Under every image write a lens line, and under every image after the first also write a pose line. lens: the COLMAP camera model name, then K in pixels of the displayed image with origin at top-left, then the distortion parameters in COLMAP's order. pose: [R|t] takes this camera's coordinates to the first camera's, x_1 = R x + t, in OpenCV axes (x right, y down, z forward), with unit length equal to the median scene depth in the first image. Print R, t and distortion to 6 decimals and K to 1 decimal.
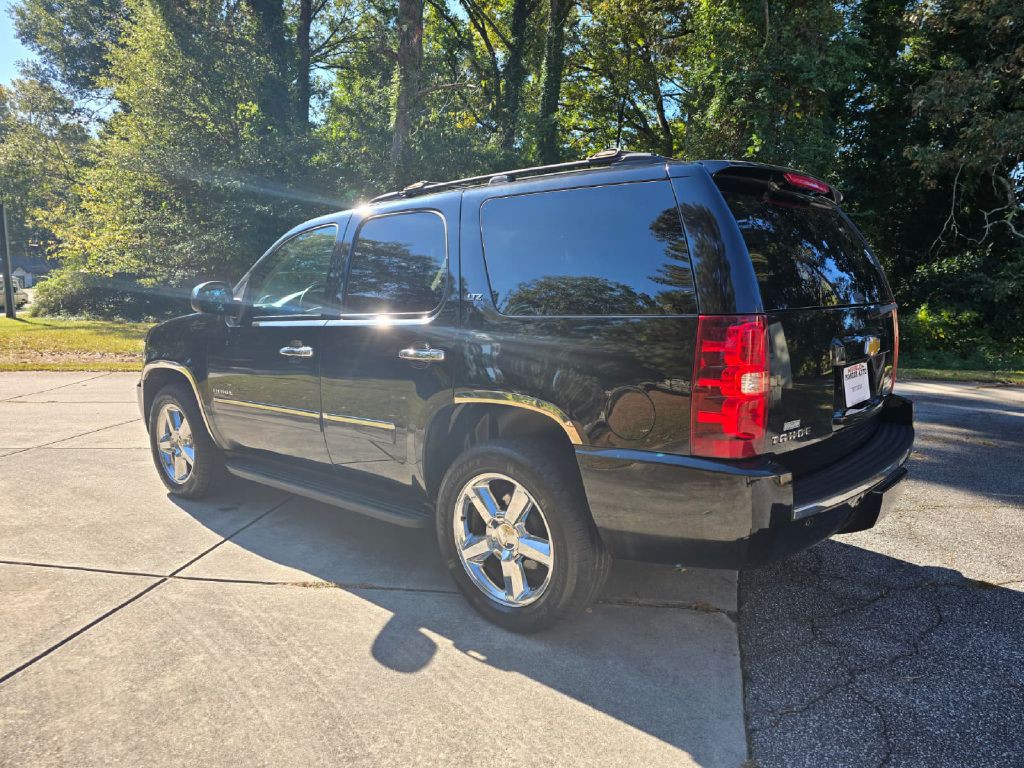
lens RADIAL K [[680.3, 0, 524.2], [0, 680.3, 380.7], [0, 0, 1]] dist [0.056713, -0.052444]
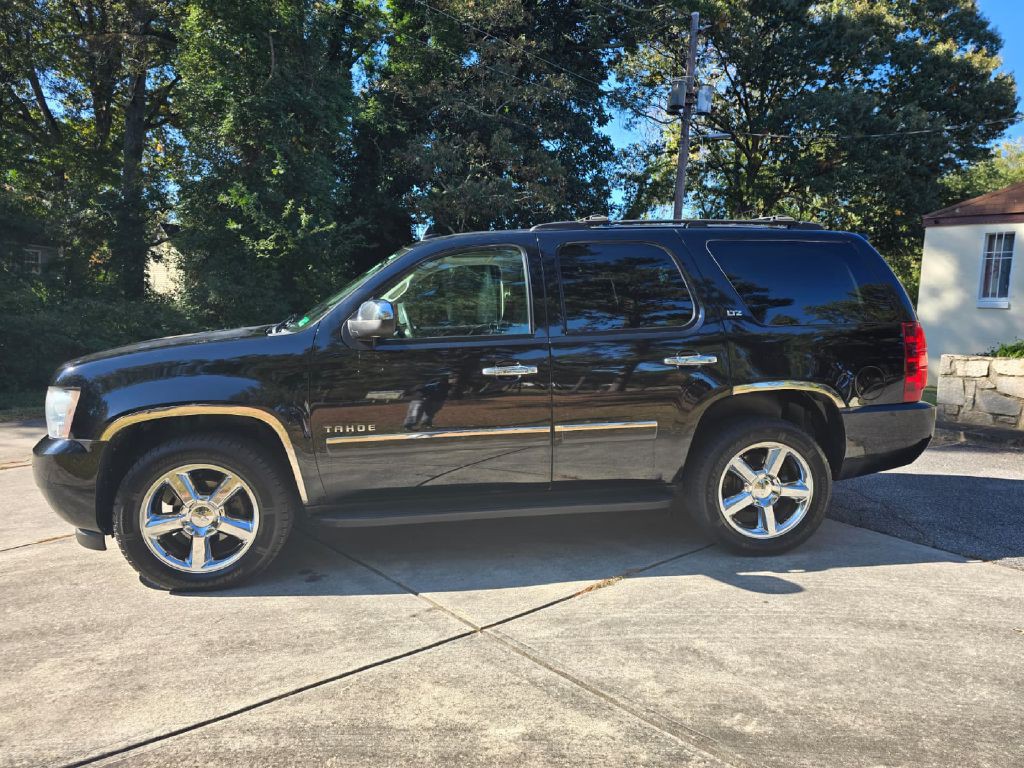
lens RADIAL K [[680.3, 0, 524.2], [0, 680.3, 380.7], [0, 0, 1]] dist [0.056713, -0.052444]
pose [[0.670367, -0.072102, 0.738518, -1.306797], [0.096513, 0.995286, 0.009564, -0.042474], [-0.735726, 0.064865, 0.674165, 0.409005]]
